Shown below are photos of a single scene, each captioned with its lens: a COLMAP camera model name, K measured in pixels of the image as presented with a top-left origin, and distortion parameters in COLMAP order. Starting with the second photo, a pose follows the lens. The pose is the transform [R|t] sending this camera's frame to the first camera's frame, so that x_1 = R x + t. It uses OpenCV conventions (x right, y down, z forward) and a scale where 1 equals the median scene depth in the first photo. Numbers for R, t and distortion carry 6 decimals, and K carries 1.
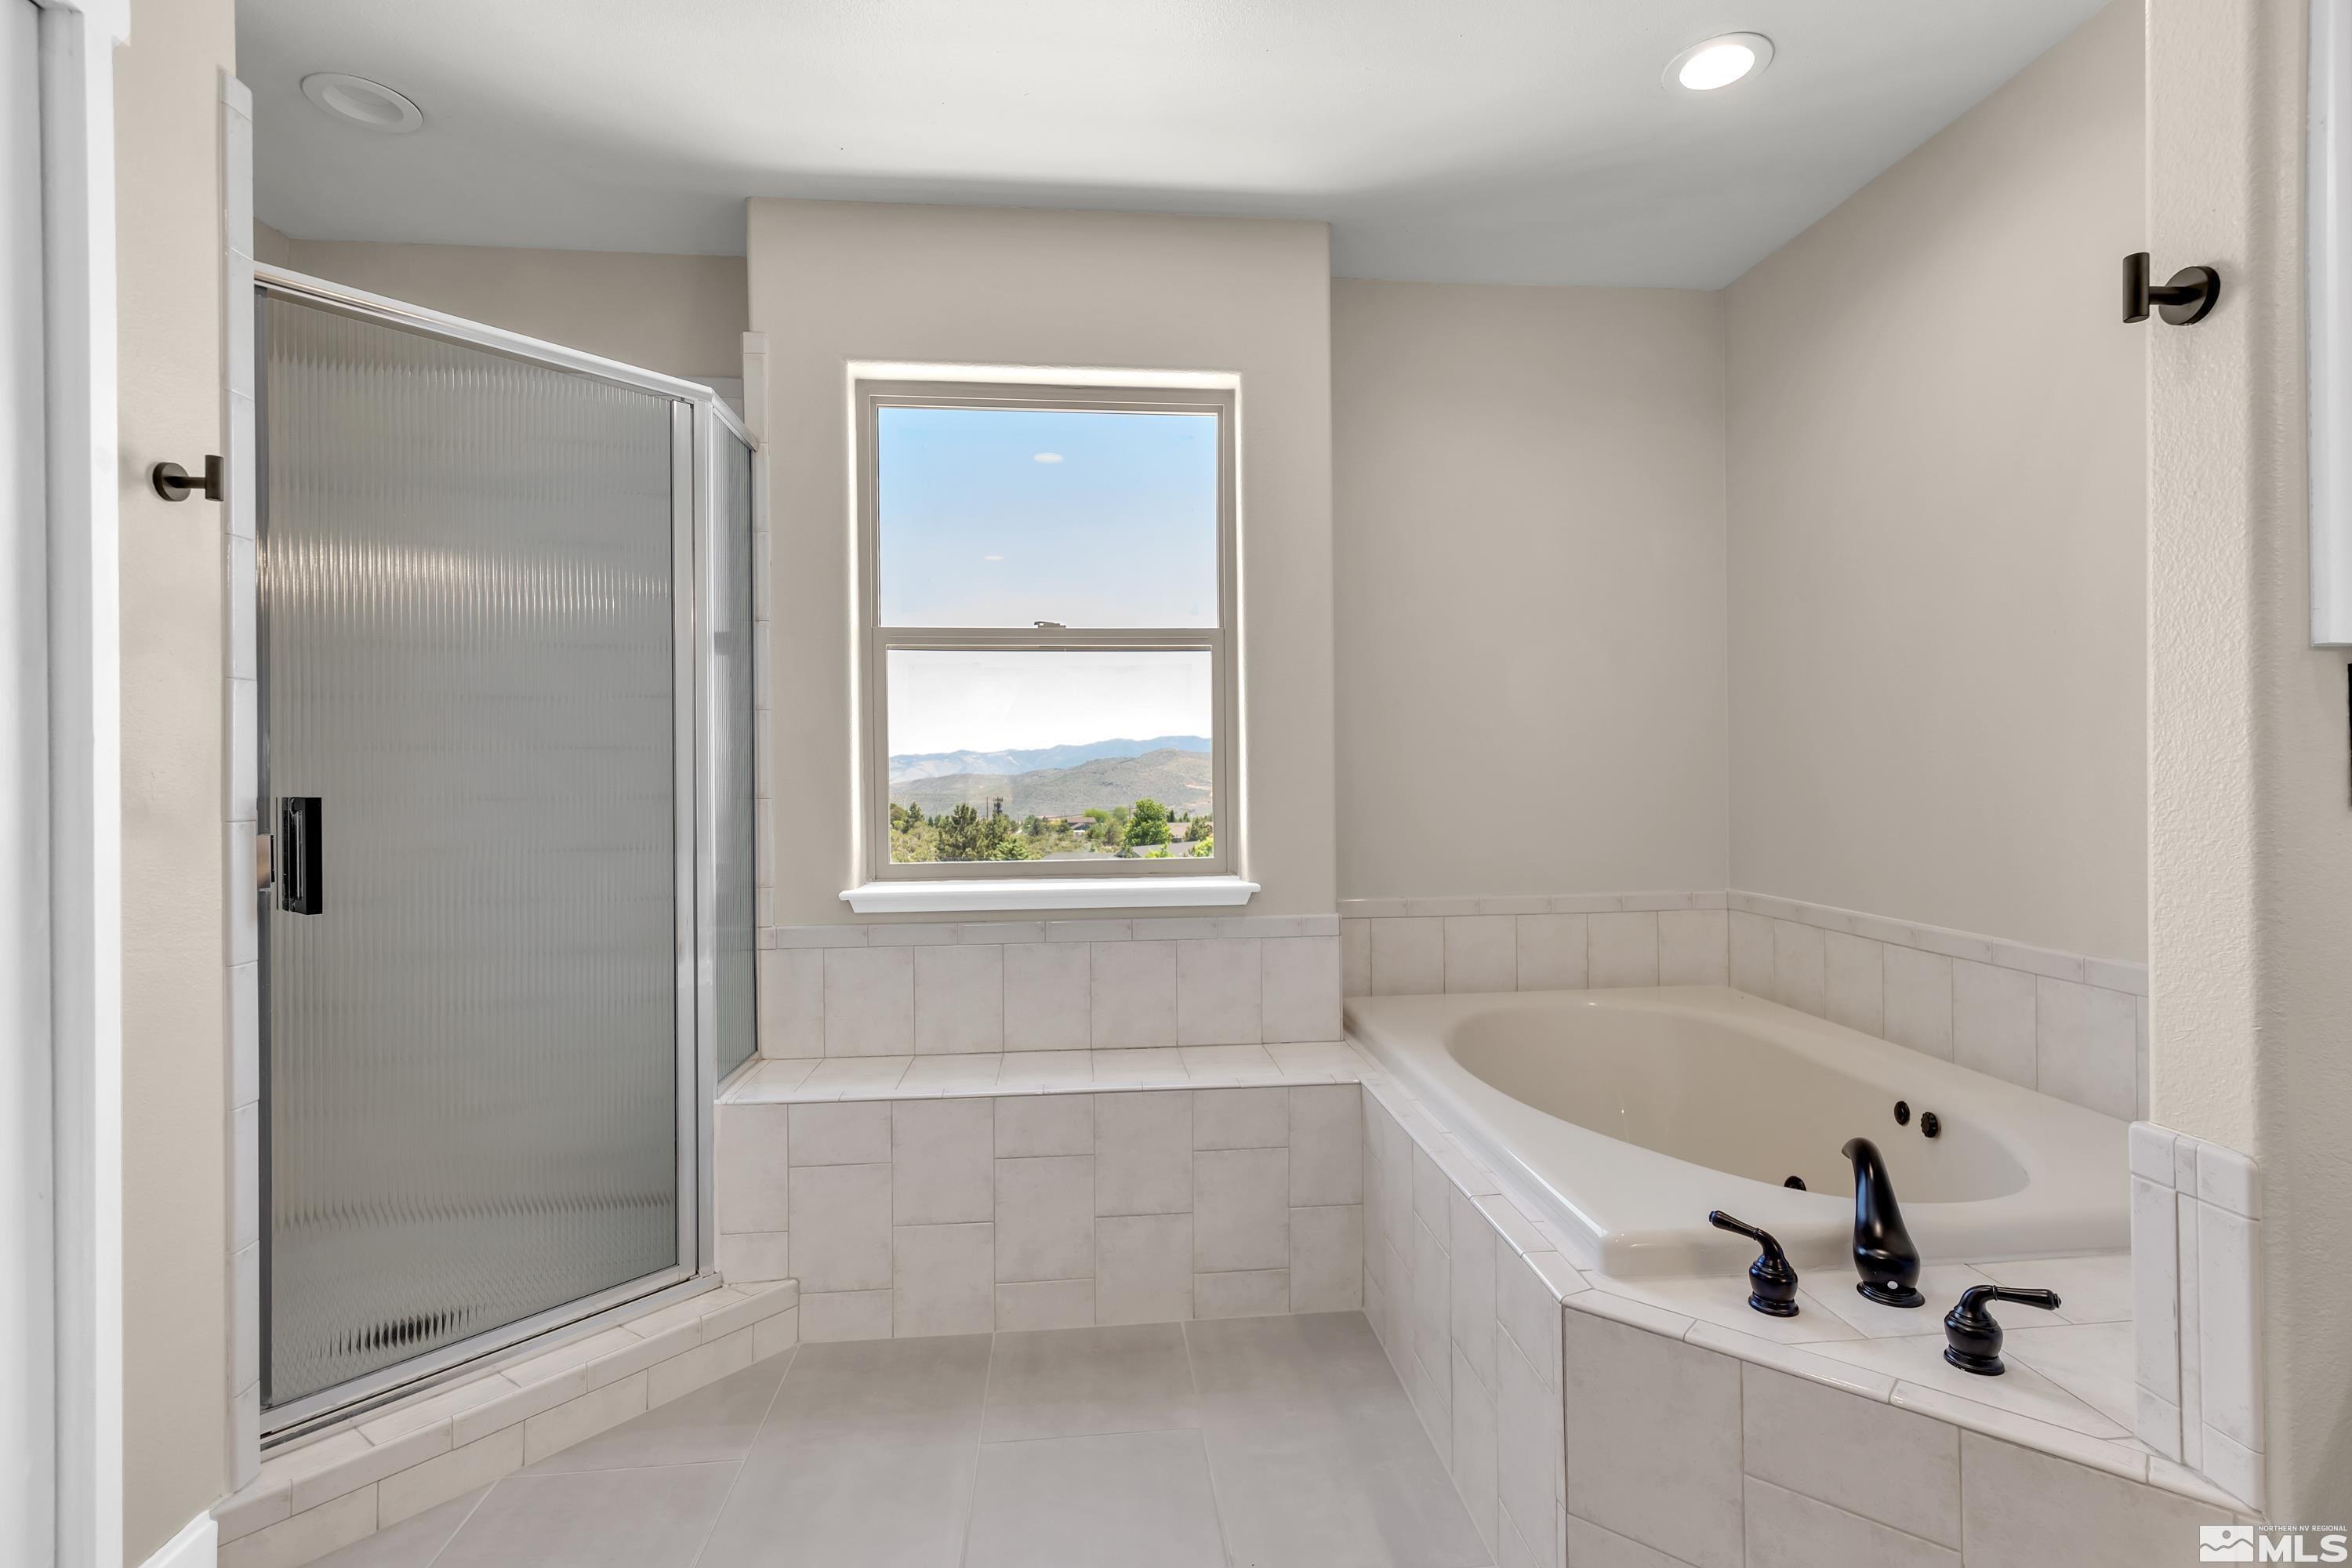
lens RADIAL K [[1143.5, 0, 1183.1], [0, 1143.5, 767.8], [0, 0, 1]] dist [0.005686, 0.000245]
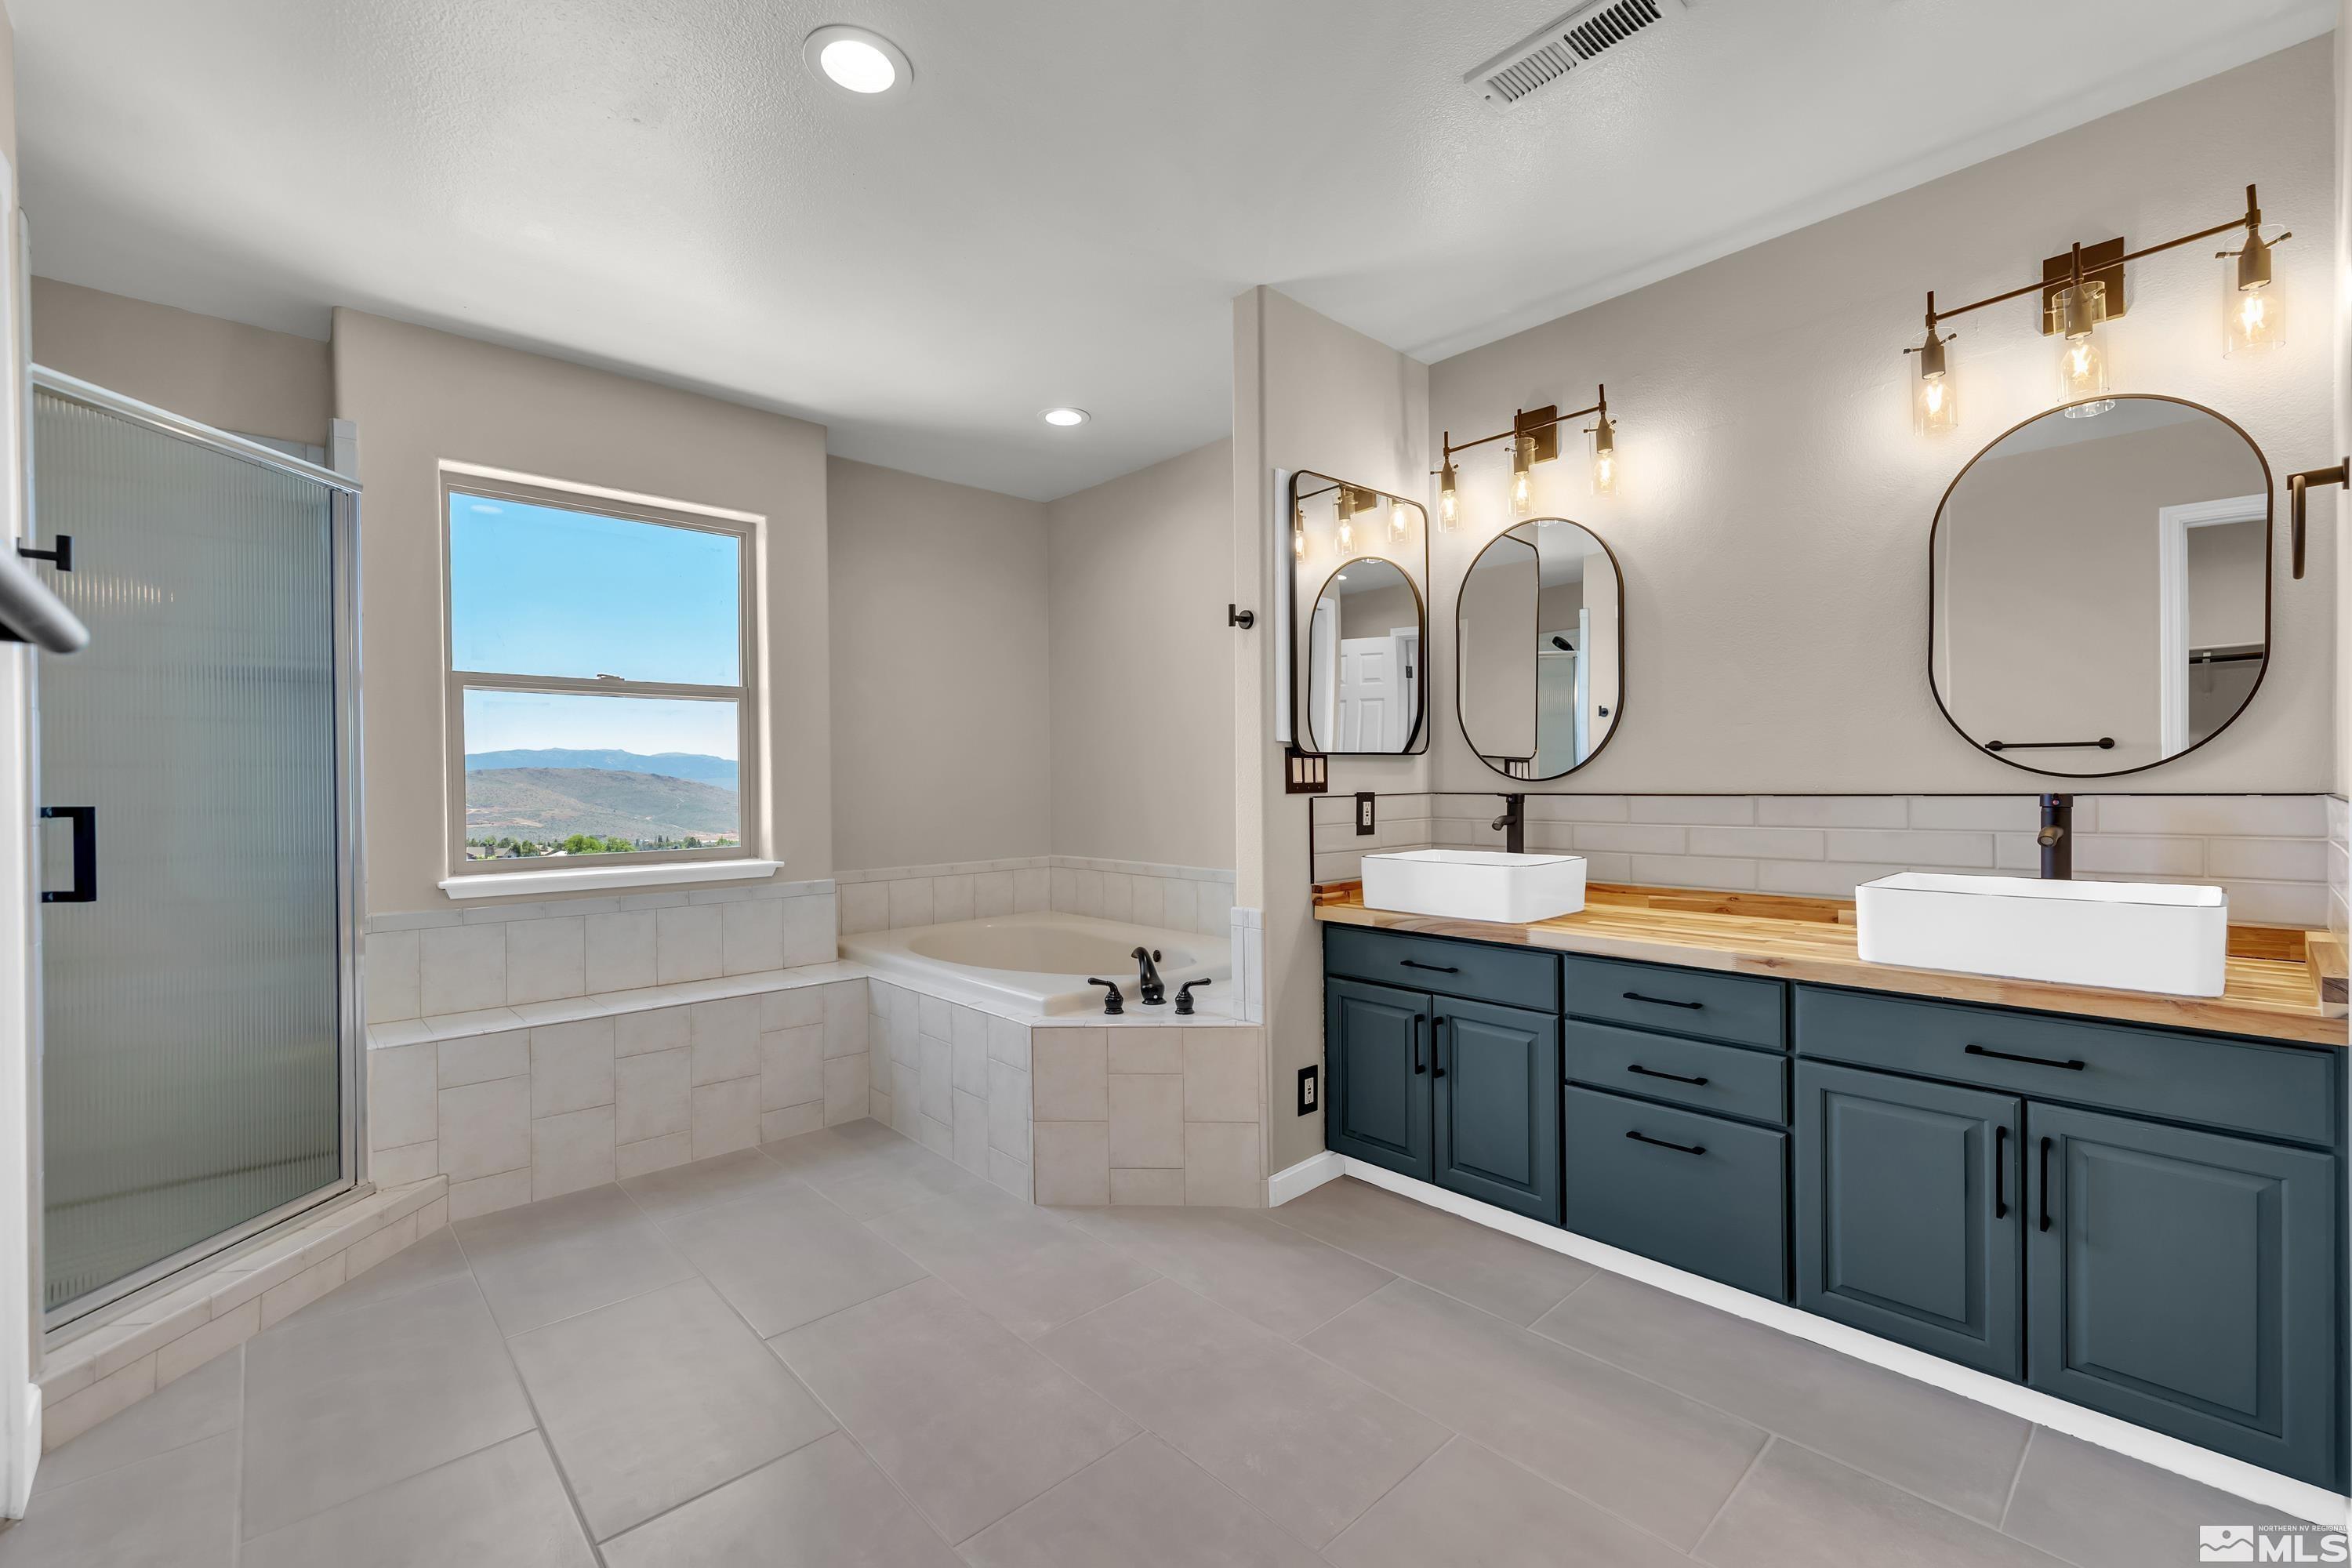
lens RADIAL K [[1003.7, 0, 1191.1], [0, 1003.7, 785.5], [0, 0, 1]] dist [-0.002116, -0.000406]
pose [[0.794688, -0.002119, 0.607014, -0.354941], [0.003353, 0.999994, -0.000898, 0.006330], [-0.607008, 0.002749, 0.794691, -0.426162]]
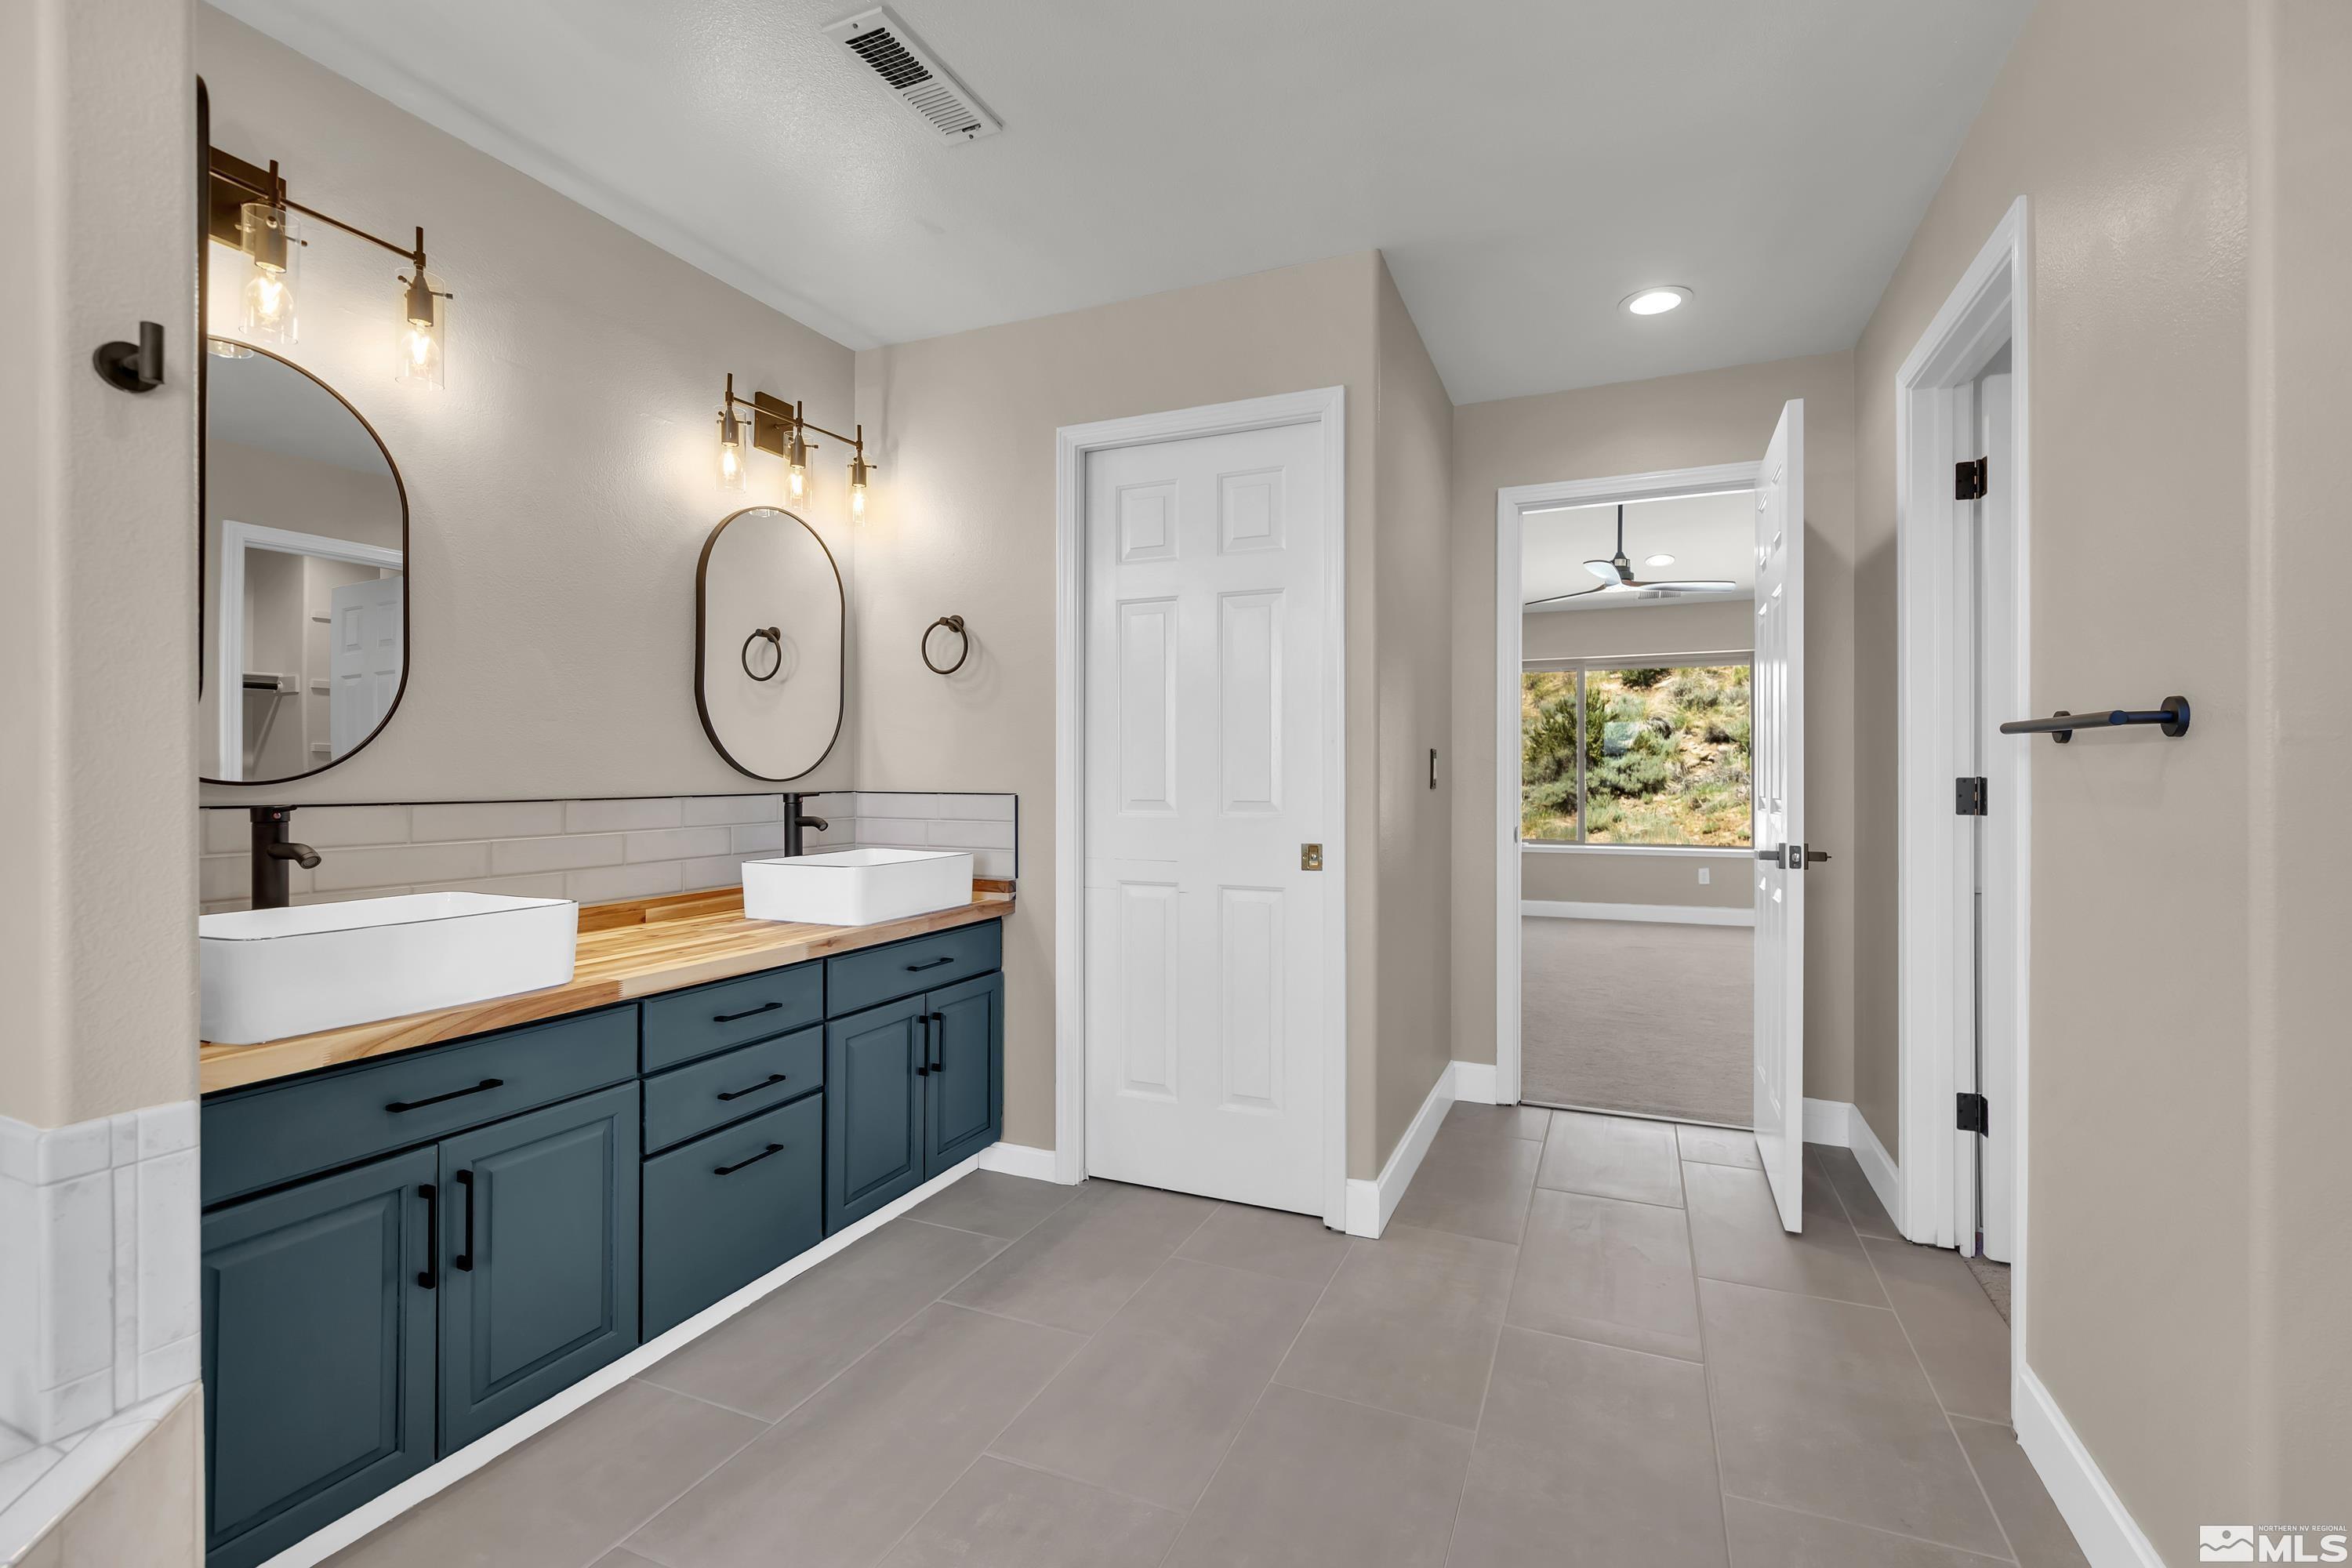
lens RADIAL K [[1003.7, 0, 1196.4], [0, 1003.7, 774.6], [0, 0, 1]] dist [-0.002116, -0.000406]
pose [[-0.872176, 0.012956, 0.489021, -0.232695], [0.012946, 0.999910, -0.003402, 0.003536], [-0.489021, 0.003363, -0.872266, 0.619106]]
